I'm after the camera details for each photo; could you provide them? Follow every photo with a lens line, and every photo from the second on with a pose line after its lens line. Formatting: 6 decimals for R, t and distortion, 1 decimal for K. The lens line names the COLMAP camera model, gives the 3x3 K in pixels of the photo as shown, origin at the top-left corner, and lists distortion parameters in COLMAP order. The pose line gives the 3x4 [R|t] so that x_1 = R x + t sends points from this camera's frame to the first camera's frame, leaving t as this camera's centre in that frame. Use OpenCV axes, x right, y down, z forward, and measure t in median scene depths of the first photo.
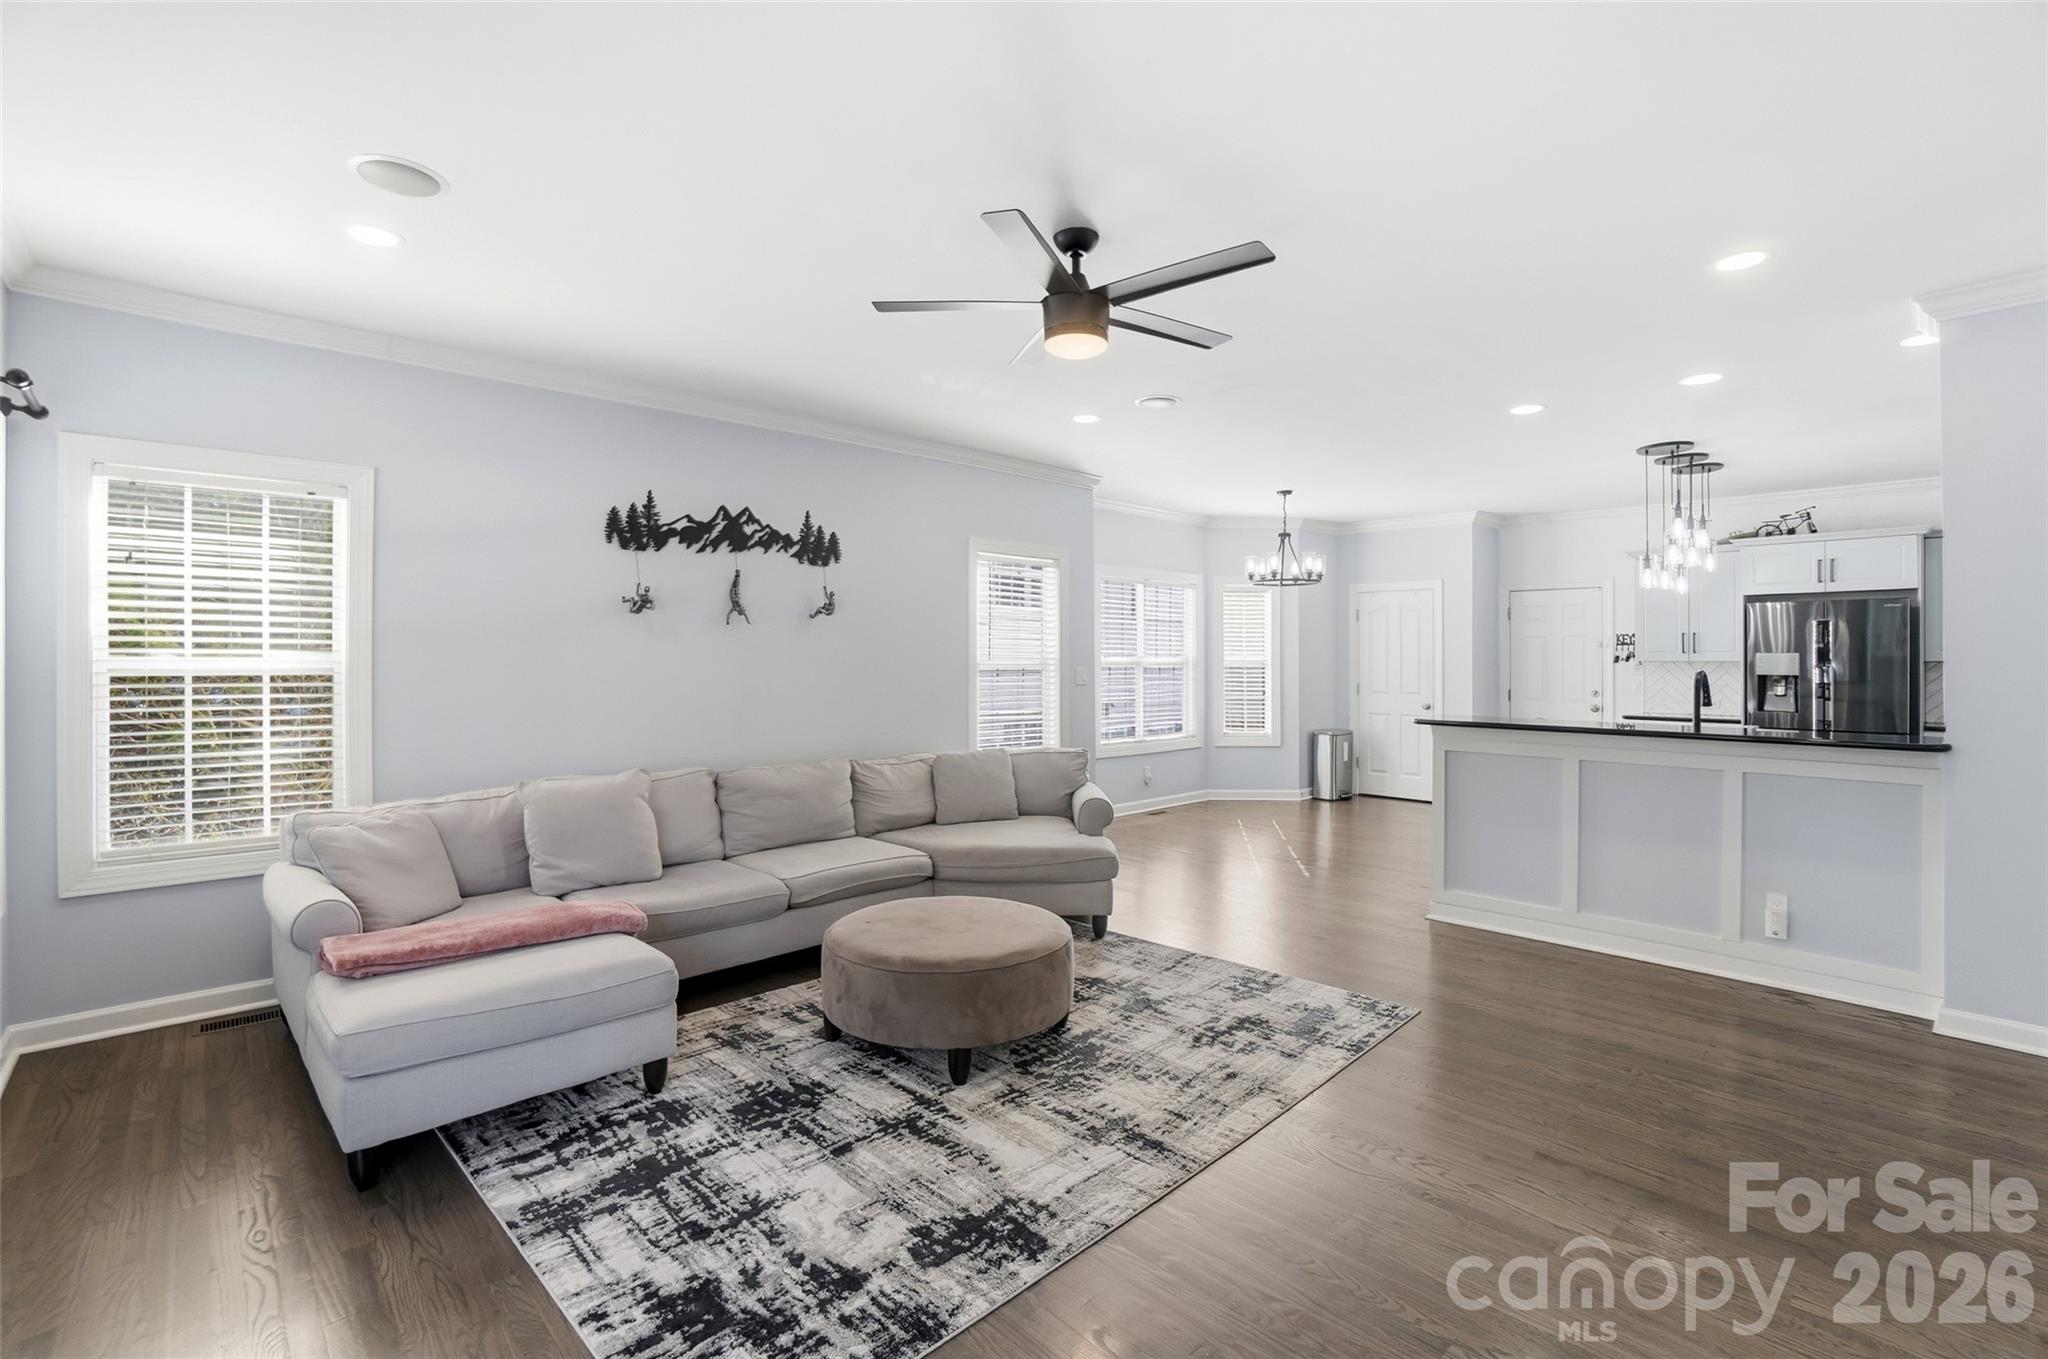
lens RADIAL K [[919.6, 0, 1010.4], [0, 919.6, 664.5], [0, 0, 1]] dist [-0.043399, 0.007338]
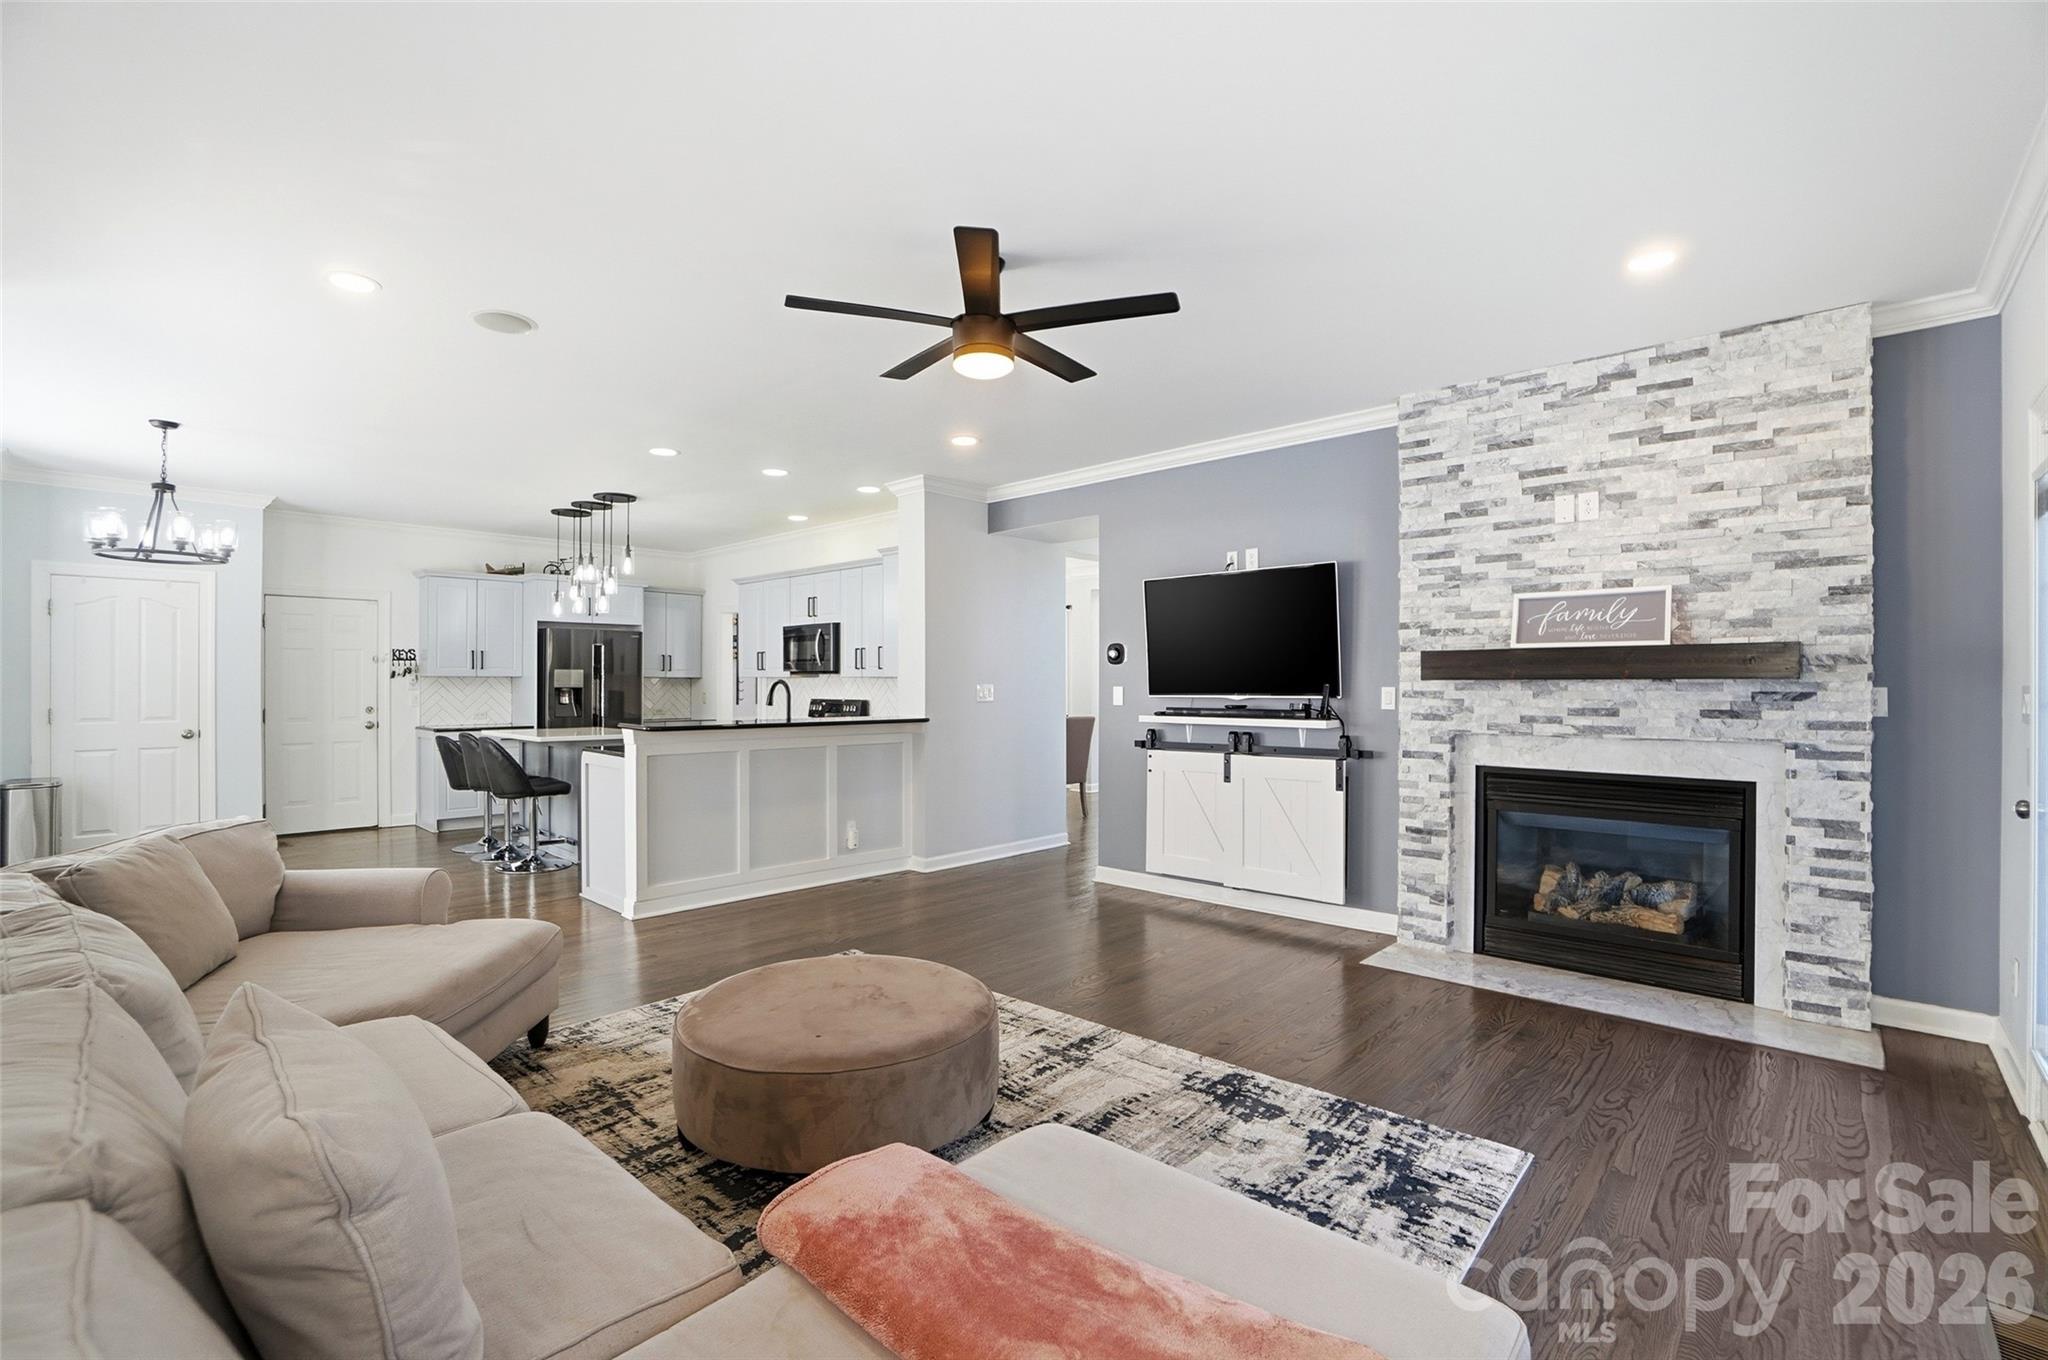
lens RADIAL K [[919.6, 0, 1003.2], [0, 919.6, 671.9], [0, 0, 1]] dist [-0.043399, 0.007338]
pose [[-0.065114, 0.012786, 0.997796, -0.875127], [0.002146, 0.999917, -0.012673, 0.013736], [-0.997876, 0.001316, -0.065136, 0.921673]]
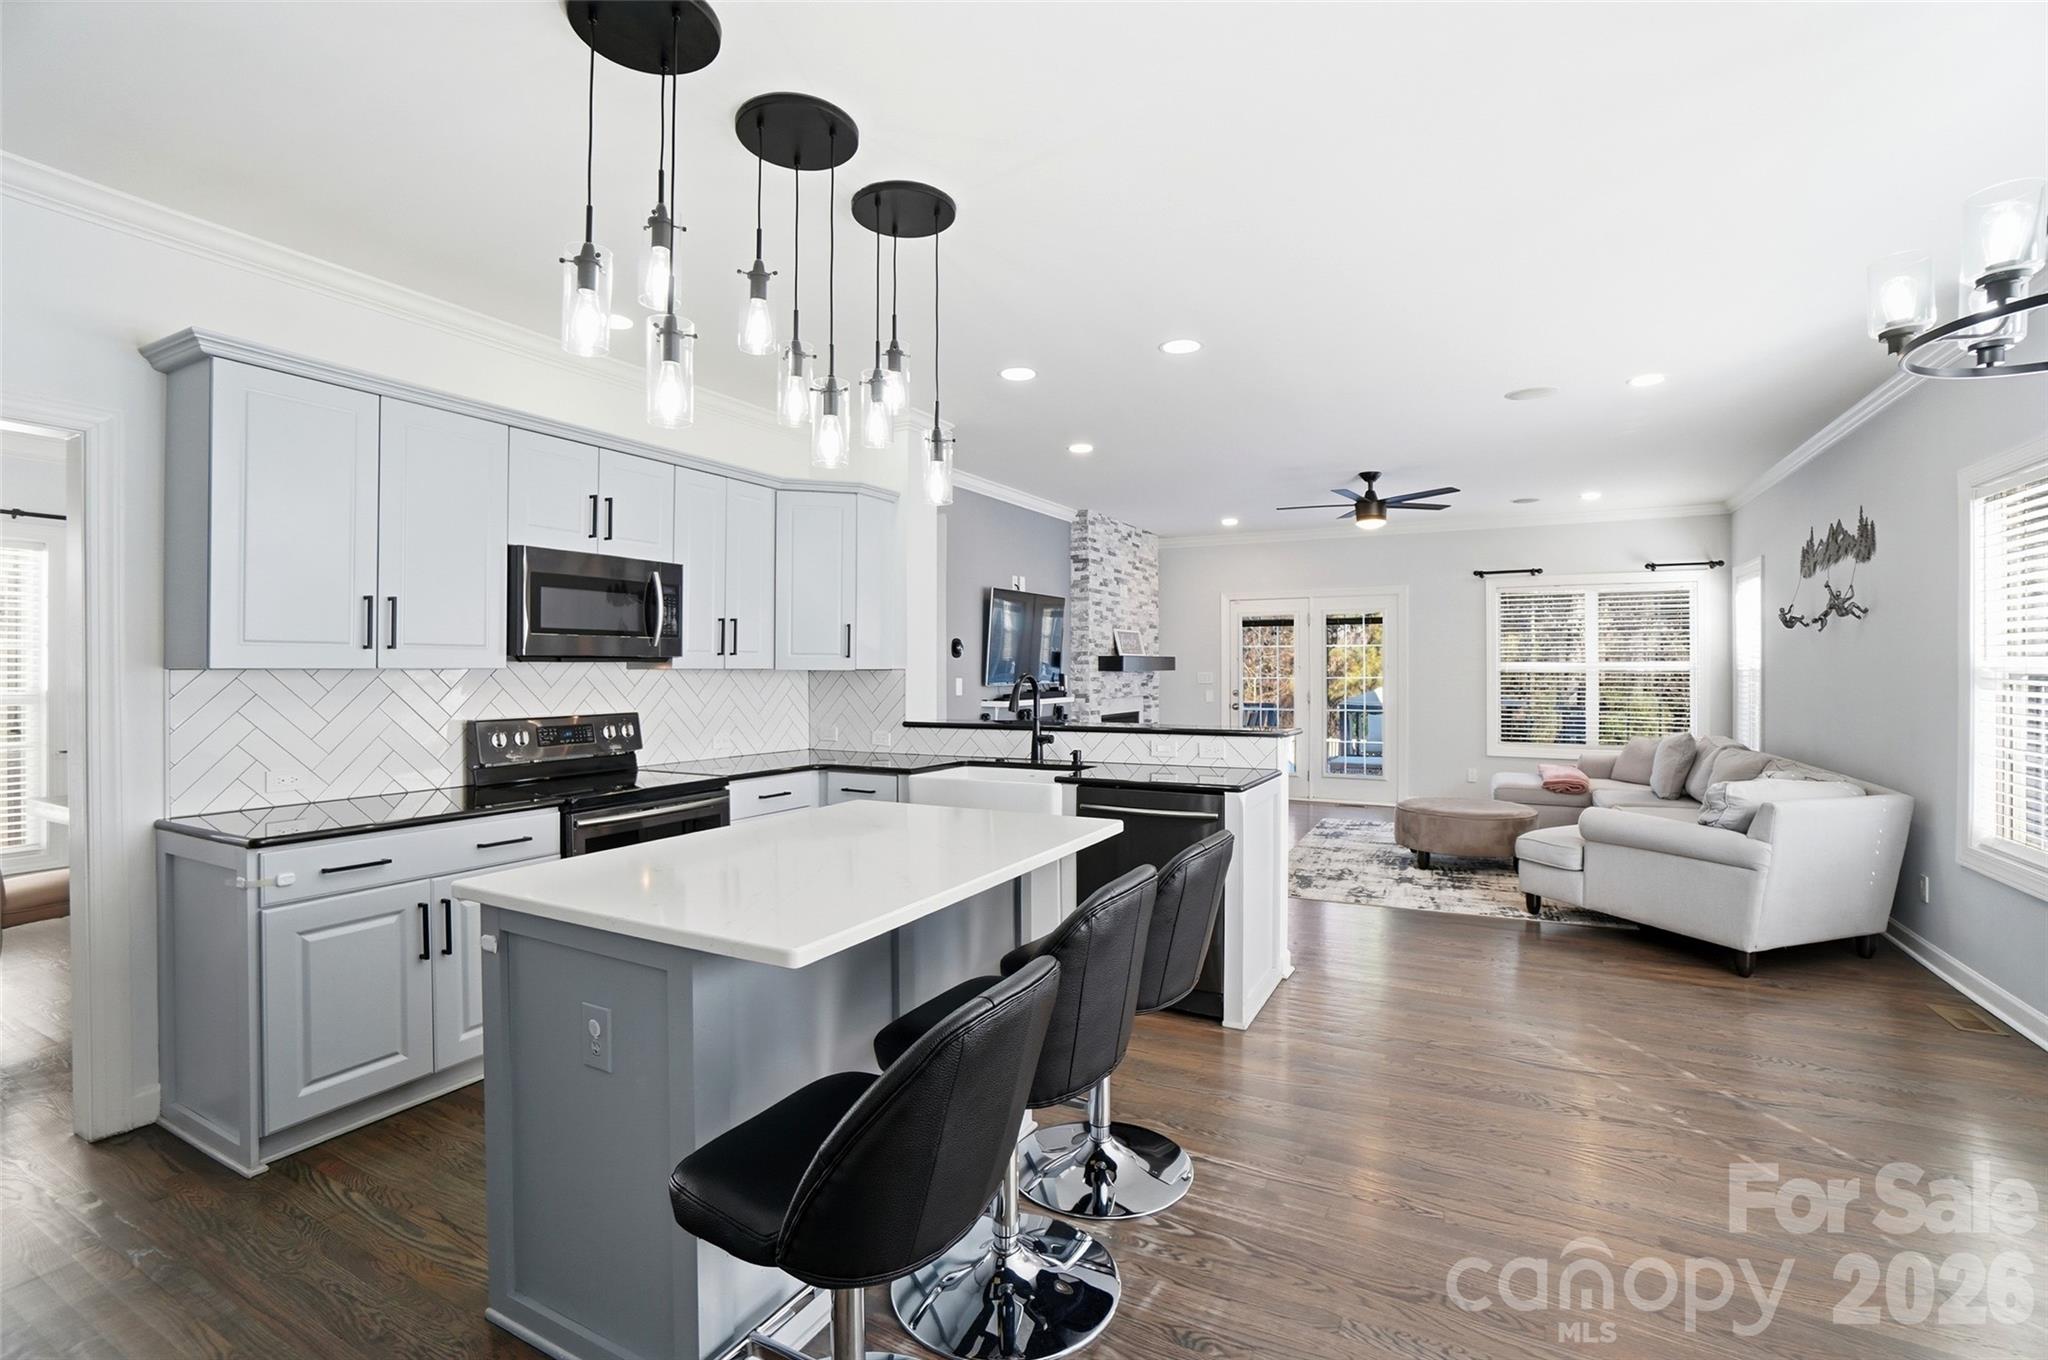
lens RADIAL K [[919.6, 0, 1024.4], [0, 919.6, 674.9], [0, 0, 1]] dist [-0.043399, 0.007338]
pose [[-0.942086, 0.007131, -0.335296, 1.422327], [0.003825, 0.999937, 0.010518, -0.006691], [0.335350, 0.008626, -0.942054, 2.472224]]
